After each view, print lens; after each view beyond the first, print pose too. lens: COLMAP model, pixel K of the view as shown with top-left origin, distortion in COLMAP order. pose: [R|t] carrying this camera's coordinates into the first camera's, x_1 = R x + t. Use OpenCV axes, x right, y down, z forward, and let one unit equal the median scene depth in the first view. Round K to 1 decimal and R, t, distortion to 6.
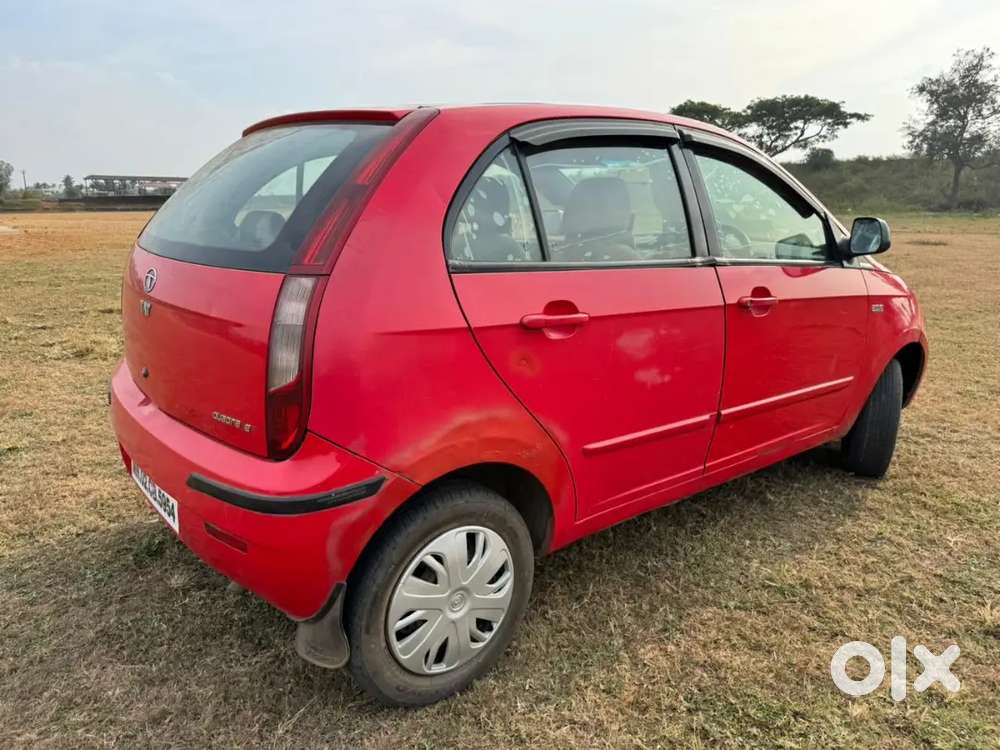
lens RADIAL K [[719.7, 0, 501.6], [0, 719.7, 369.8], [0, 0, 1]] dist [0.039178, -0.040655]
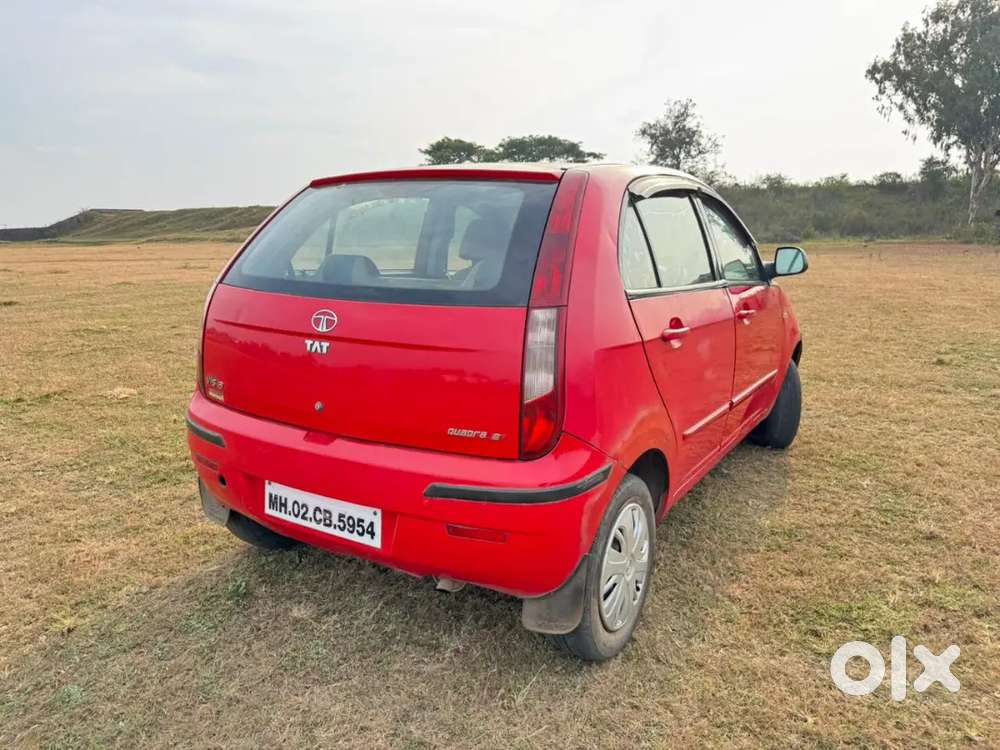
lens RADIAL K [[719.7, 0, 501.6], [0, 719.7, 369.8], [0, 0, 1]] dist [0.039178, -0.040655]
pose [[0.948180, -0.079254, 0.307691, -0.466145], [0.092288, 0.995338, -0.028019, 0.002276], [-0.304036, 0.054964, 0.951074, -0.090141]]
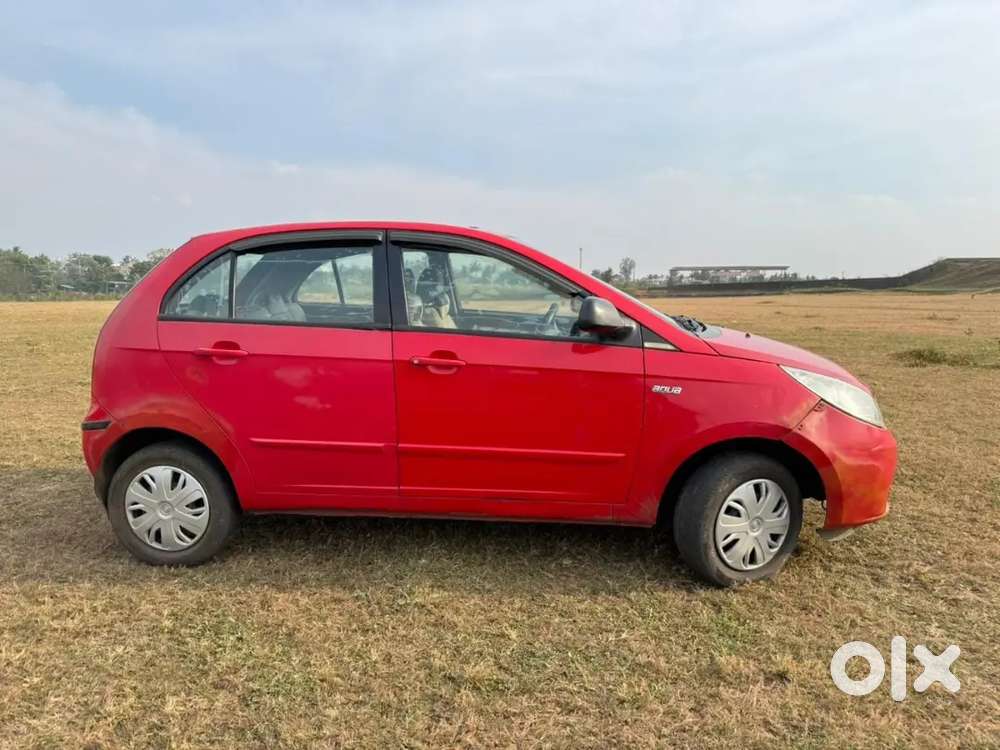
lens RADIAL K [[719.7, 0, 501.6], [0, 719.7, 369.8], [0, 0, 1]] dist [0.039178, -0.040655]
pose [[0.704456, 0.072872, -0.705997, 1.289225], [-0.154091, 0.986692, -0.051909, -0.032633], [0.692818, 0.145355, 0.706310, 0.210806]]
